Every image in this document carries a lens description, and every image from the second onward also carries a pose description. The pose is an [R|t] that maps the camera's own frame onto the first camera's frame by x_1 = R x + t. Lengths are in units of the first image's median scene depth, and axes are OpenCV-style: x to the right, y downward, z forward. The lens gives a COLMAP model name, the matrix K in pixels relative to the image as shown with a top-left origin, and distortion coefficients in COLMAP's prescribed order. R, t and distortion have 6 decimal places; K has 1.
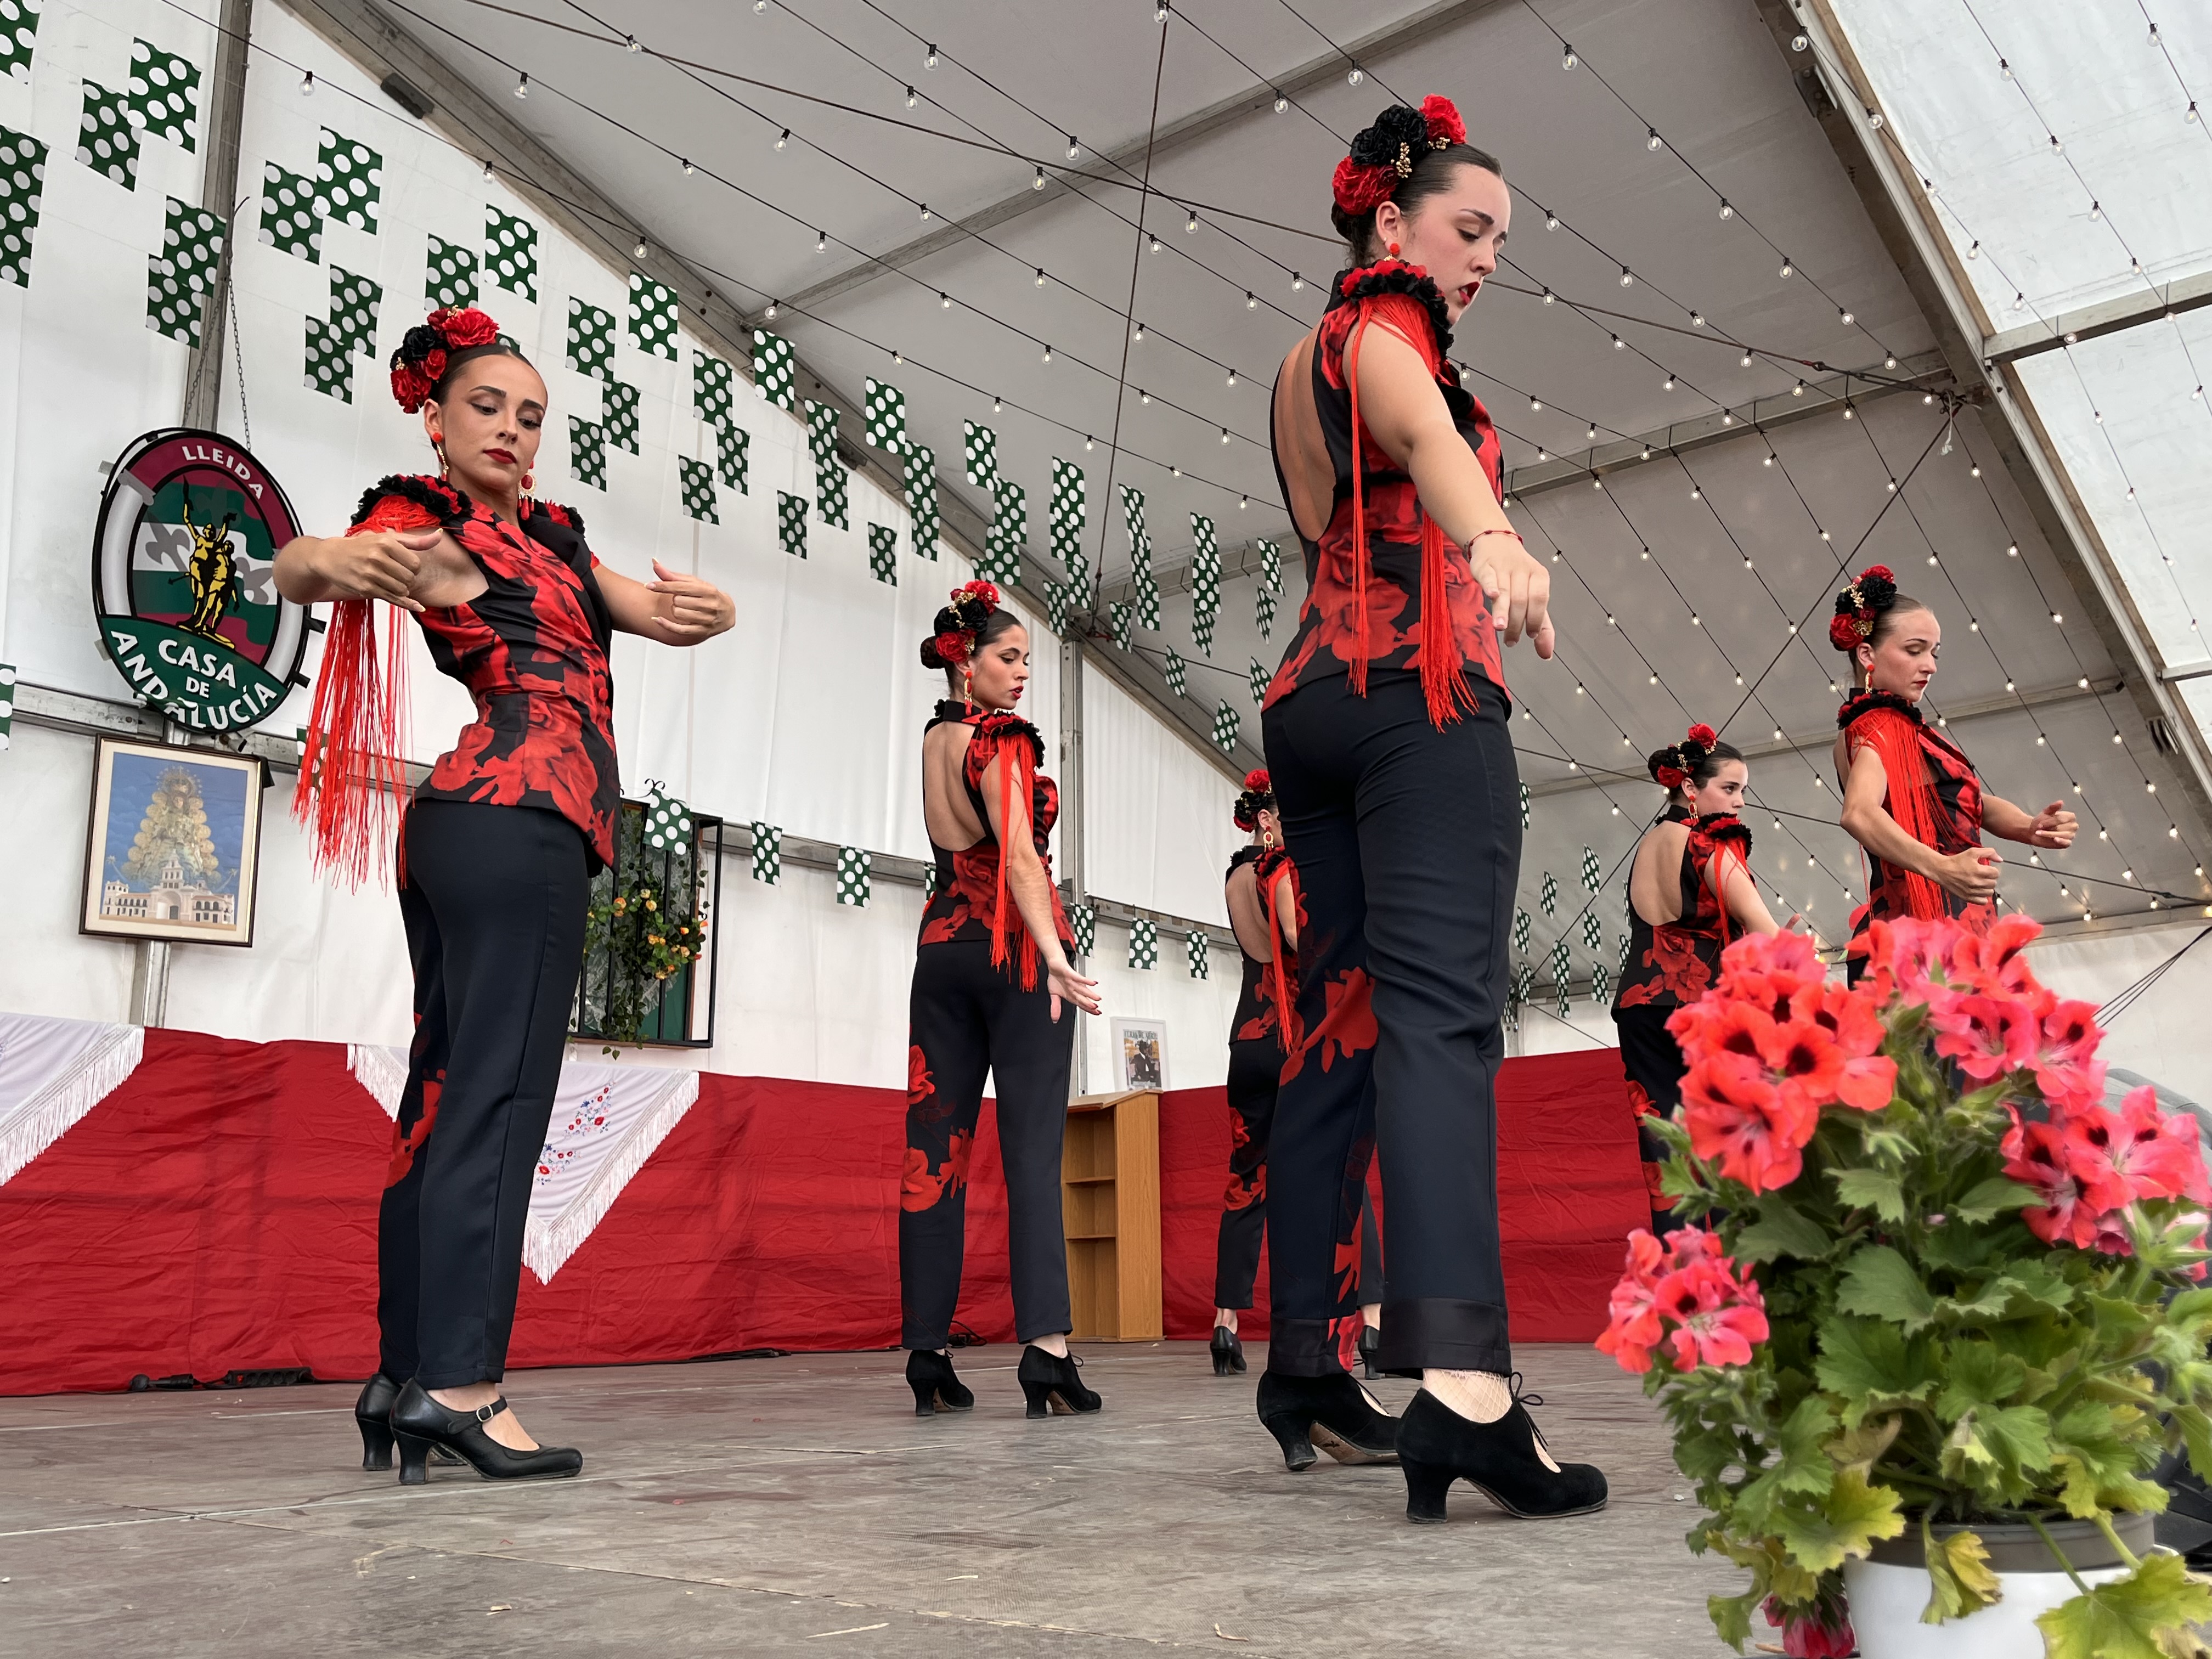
lens RADIAL K [[1917.1, 0, 1130.1], [0, 1917.1, 823.4], [0, 0, 1]] dist [0.067122, -0.092155]
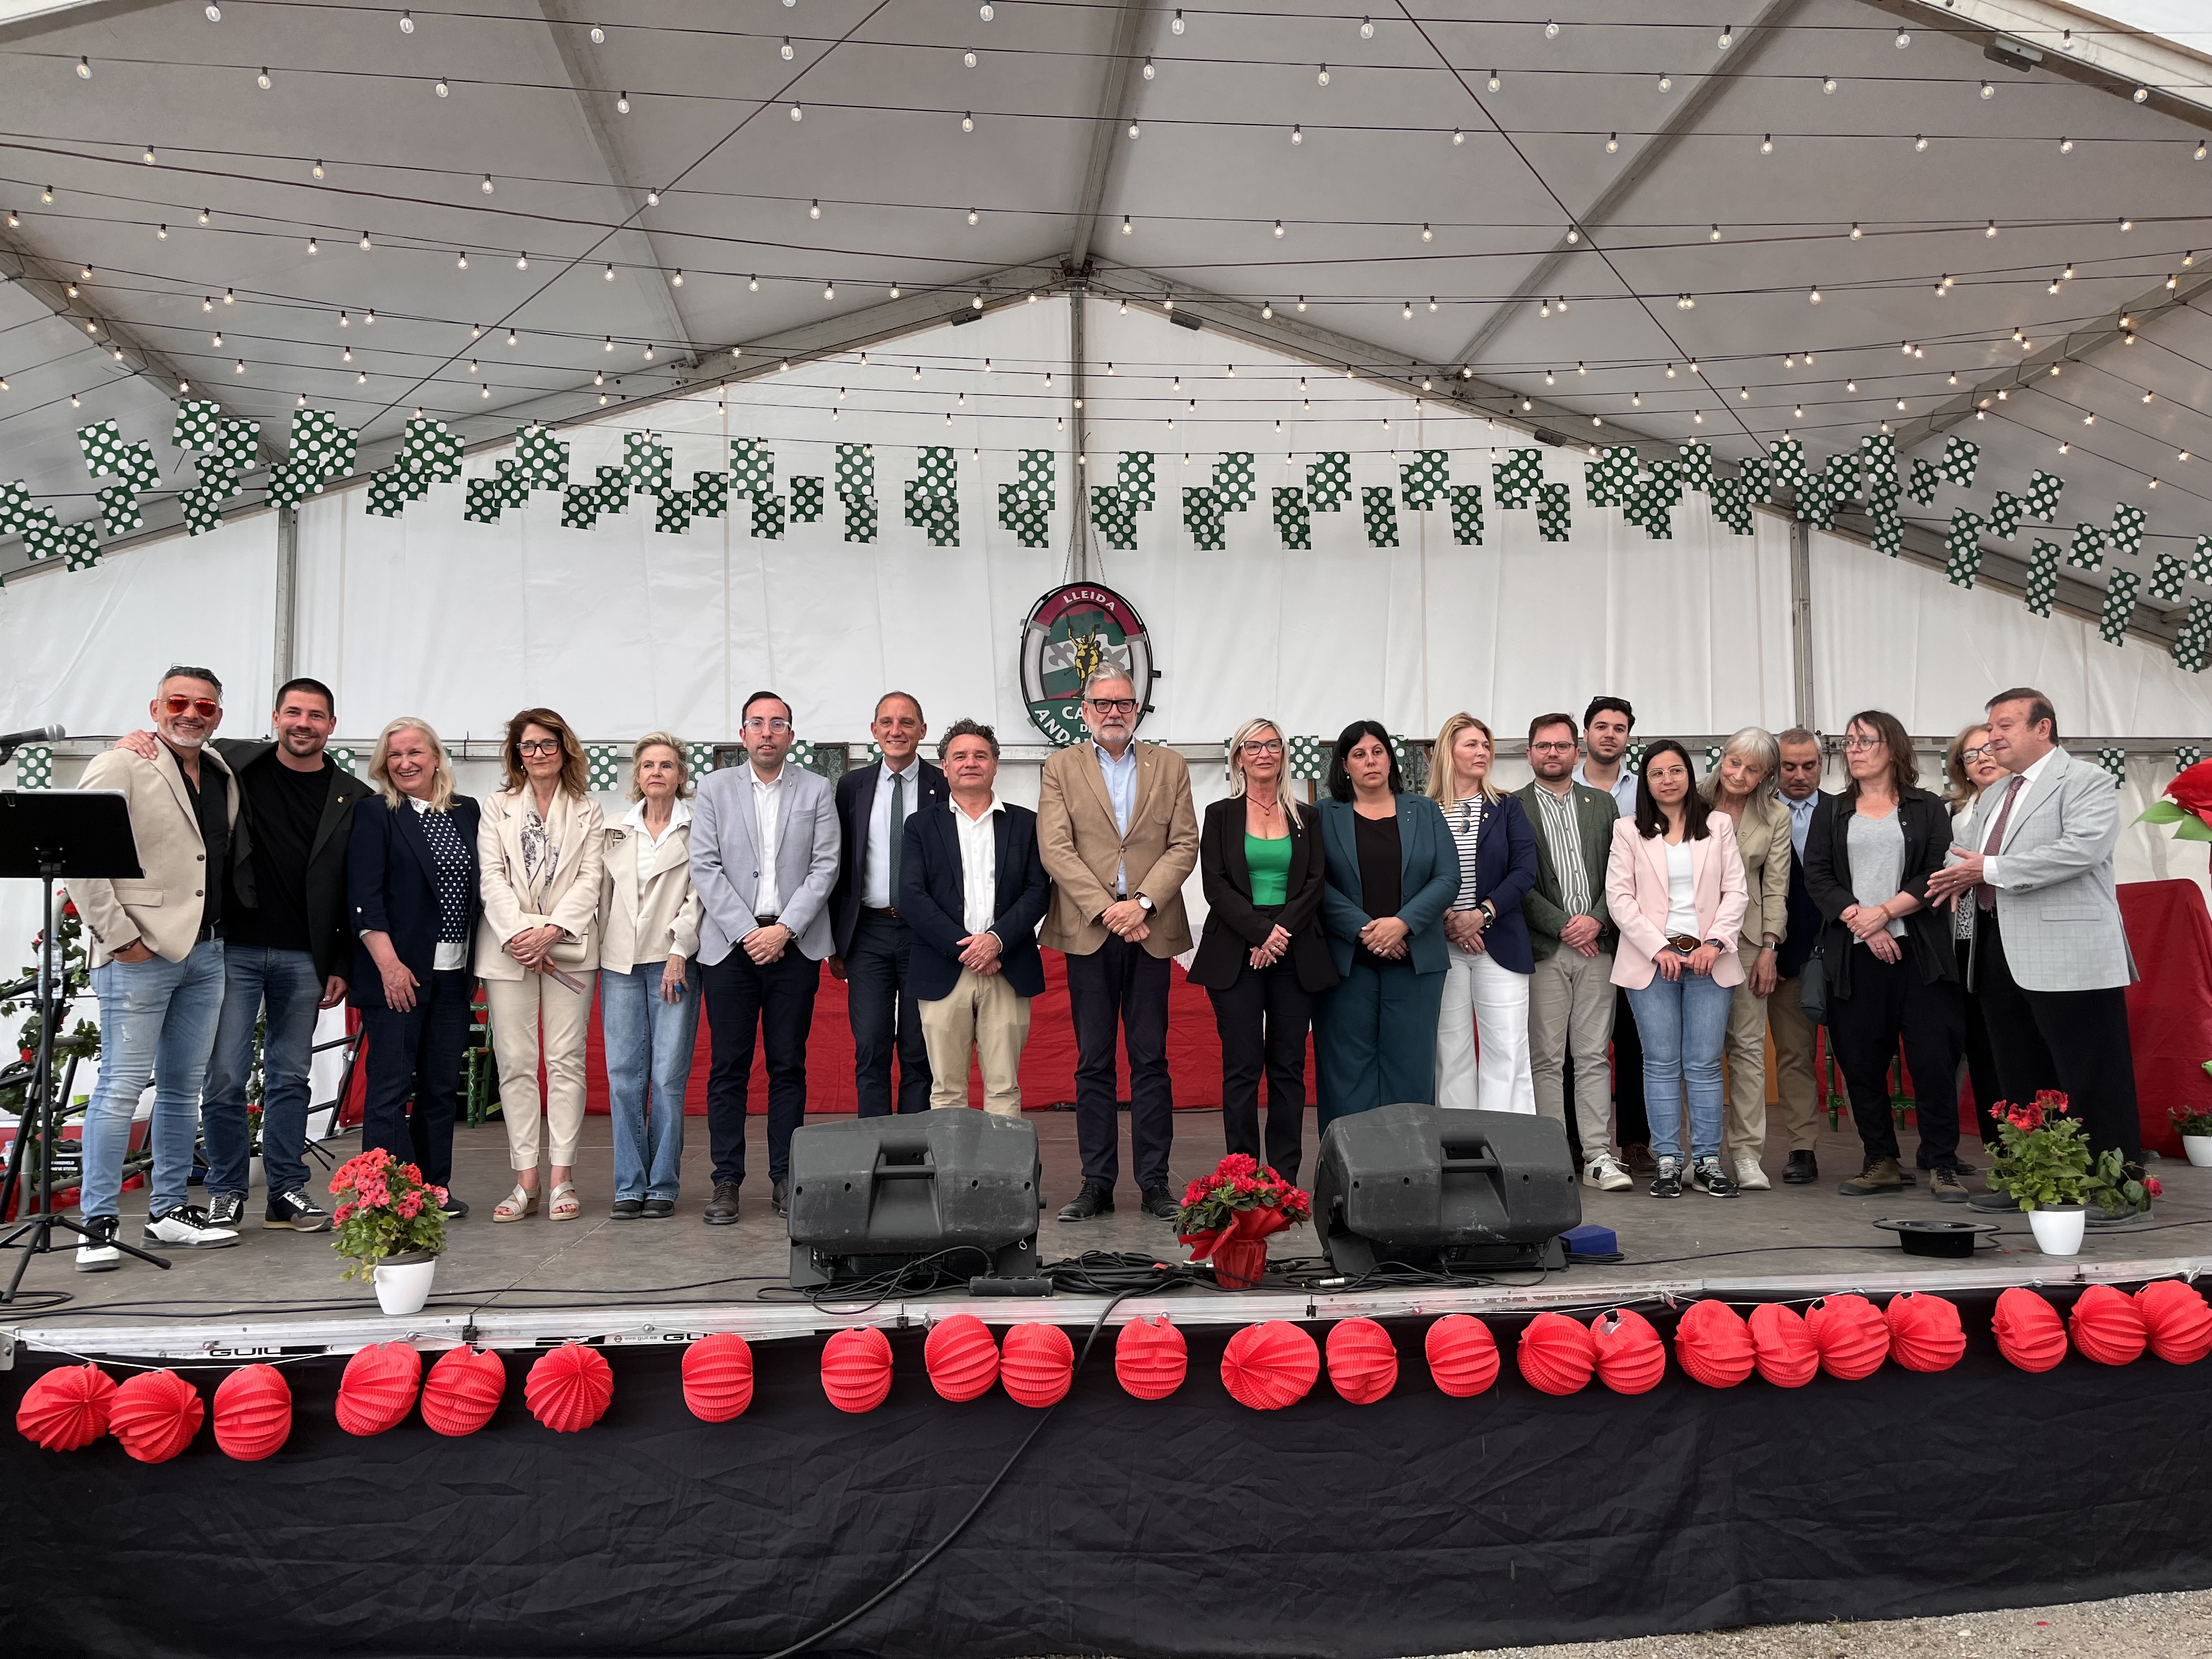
lens RADIAL K [[1643.6, 0, 1106.0], [0, 1643.6, 829.5], [0, 0, 1]] dist [0.074191, -0.100908]
pose [[0.706046, -0.054137, -0.706094, 0.588449], [0.164495, 0.982339, 0.089167, -0.106855], [0.688797, -0.179105, 0.702482, -0.085892]]
